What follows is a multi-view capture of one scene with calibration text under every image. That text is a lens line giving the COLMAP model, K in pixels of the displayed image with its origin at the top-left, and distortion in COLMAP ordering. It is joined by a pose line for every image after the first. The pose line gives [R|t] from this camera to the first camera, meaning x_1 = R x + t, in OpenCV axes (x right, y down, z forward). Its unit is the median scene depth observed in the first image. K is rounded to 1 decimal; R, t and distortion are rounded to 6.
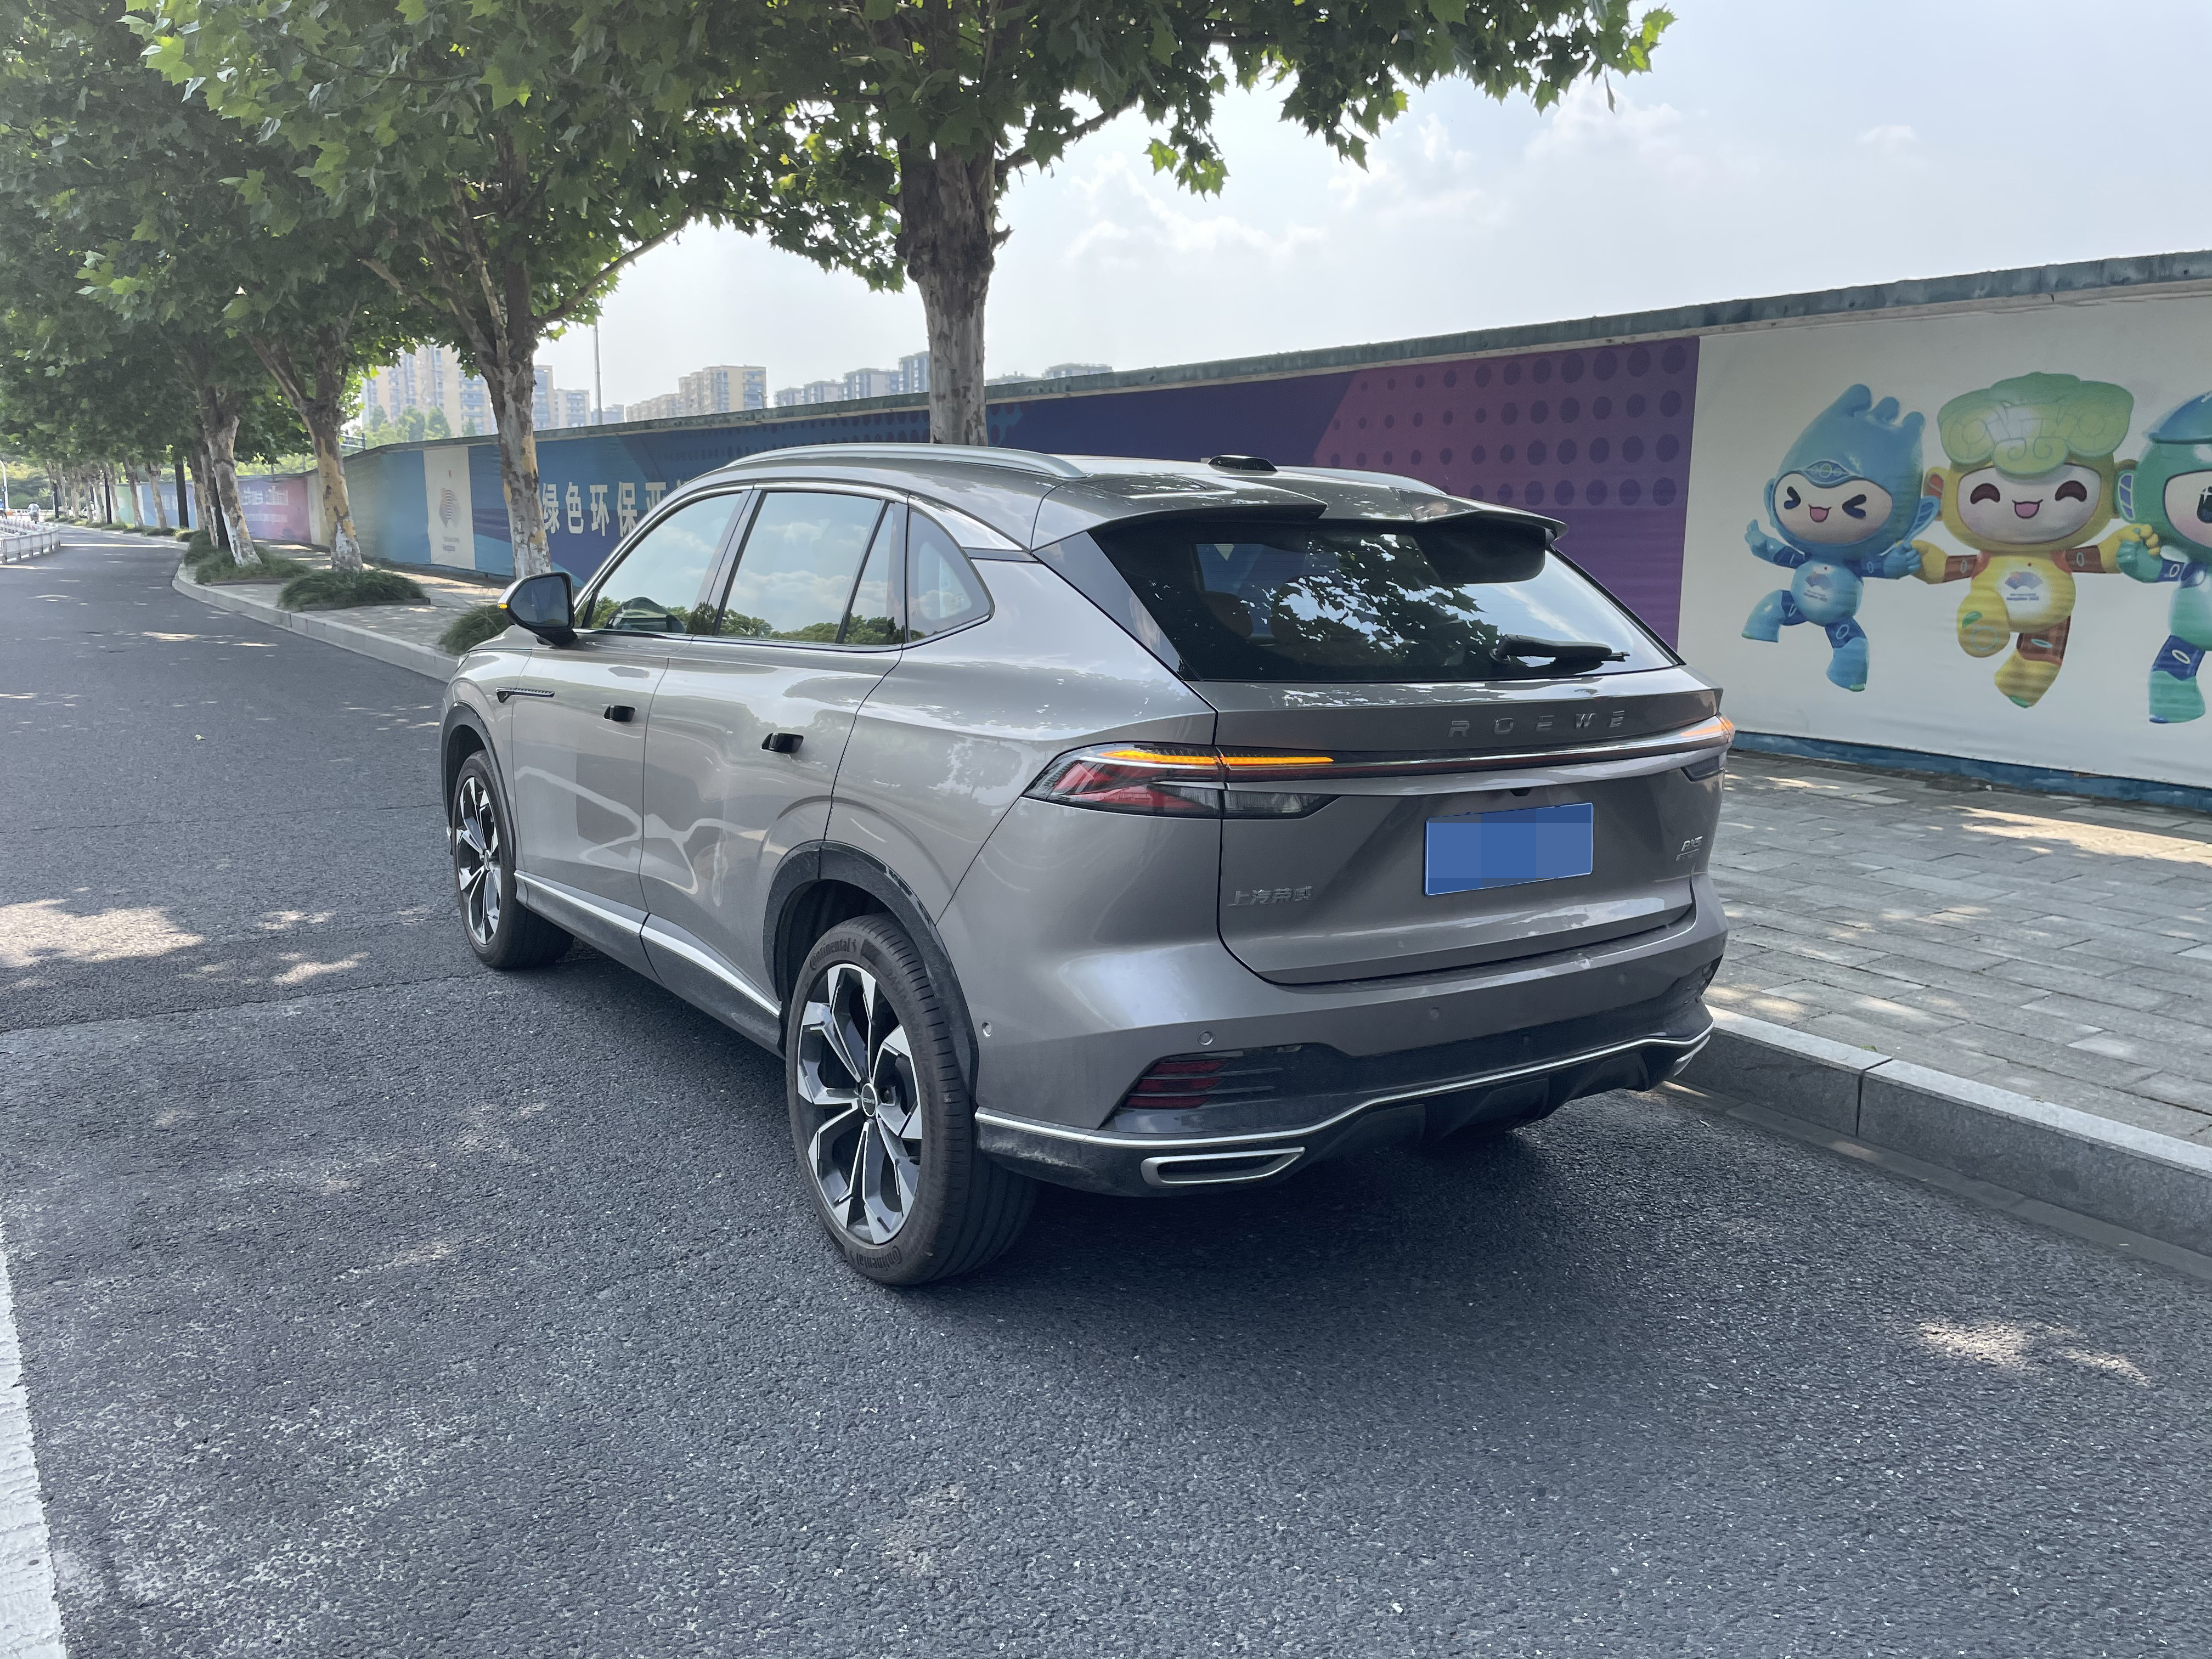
lens RADIAL K [[1659.5, 0, 1130.7], [0, 1659.5, 834.3], [0, 0, 1]] dist [0.078972, -0.106330]
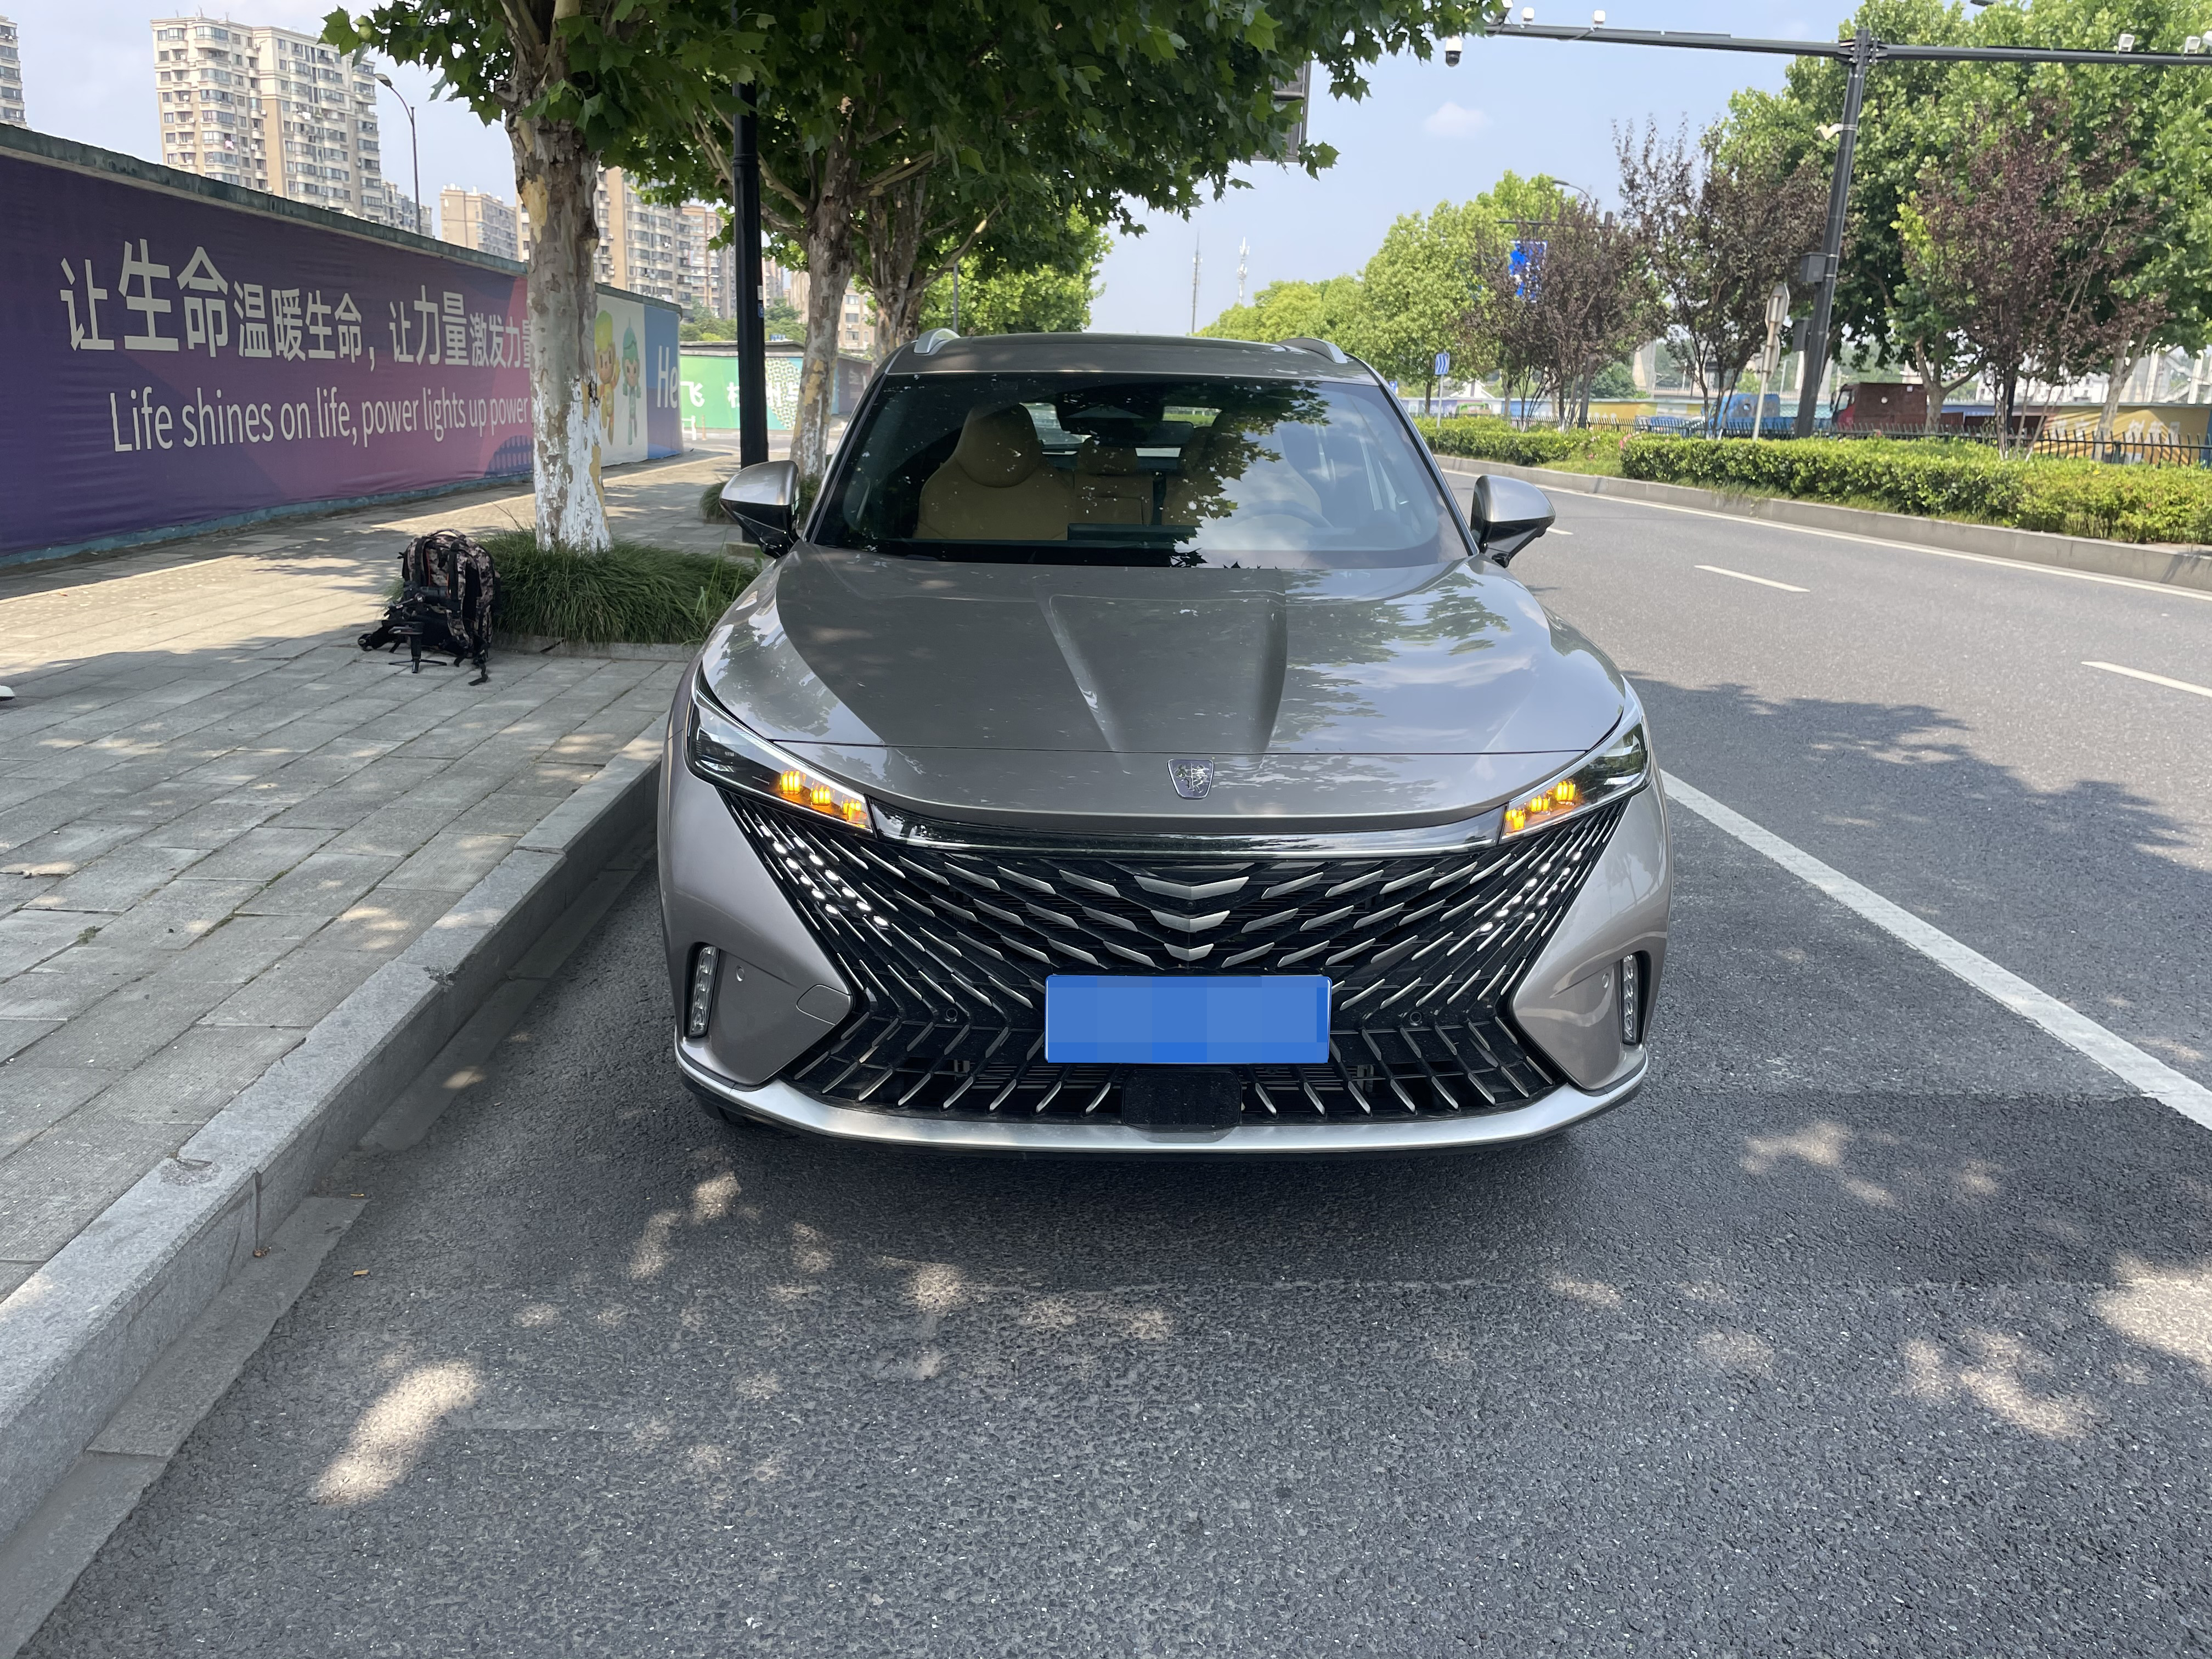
lens RADIAL K [[1670.0, 0, 1114.8], [0, 1670.0, 817.9], [0, 0, 1]] dist [0.079243, -0.100100]
pose [[-0.837097, -0.178955, 0.516956, -0.353538], [0.050057, 0.915960, 0.398136, -0.185908], [-0.544759, 0.359156, -0.757789, 0.973594]]
